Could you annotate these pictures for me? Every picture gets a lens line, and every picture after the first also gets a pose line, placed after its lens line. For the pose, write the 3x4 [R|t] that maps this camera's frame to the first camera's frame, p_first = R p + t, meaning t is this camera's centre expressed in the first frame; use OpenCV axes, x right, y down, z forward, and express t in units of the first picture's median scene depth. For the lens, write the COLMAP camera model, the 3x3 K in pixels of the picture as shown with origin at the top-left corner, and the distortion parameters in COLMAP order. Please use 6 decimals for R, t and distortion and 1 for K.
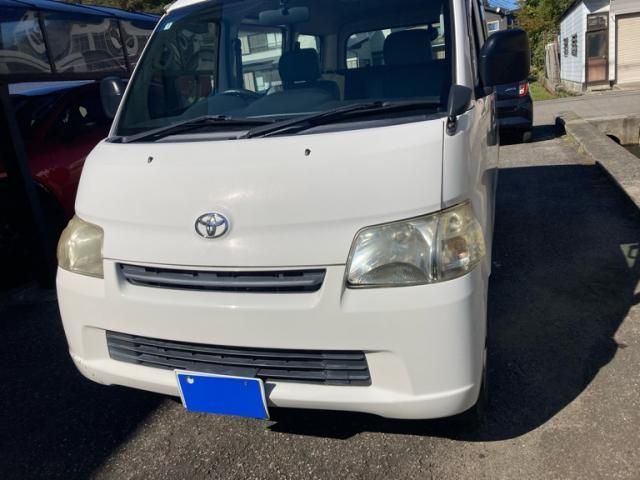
lens RADIAL K [[520.5, 0, 322.0], [0, 520.5, 239.7], [0, 0, 1]] dist [0.009830, 0.002956]
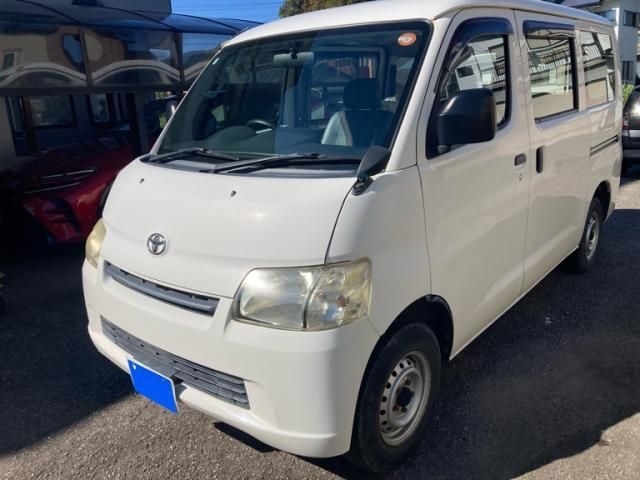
lens RADIAL K [[520.5, 0, 322.0], [0, 520.5, 239.7], [0, 0, 1]] dist [0.009830, 0.002956]
pose [[0.930427, 0.154858, -0.332150, 0.538828], [-0.153461, 0.987681, 0.030608, -0.131966], [0.332798, 0.022494, 0.942730, -0.002044]]
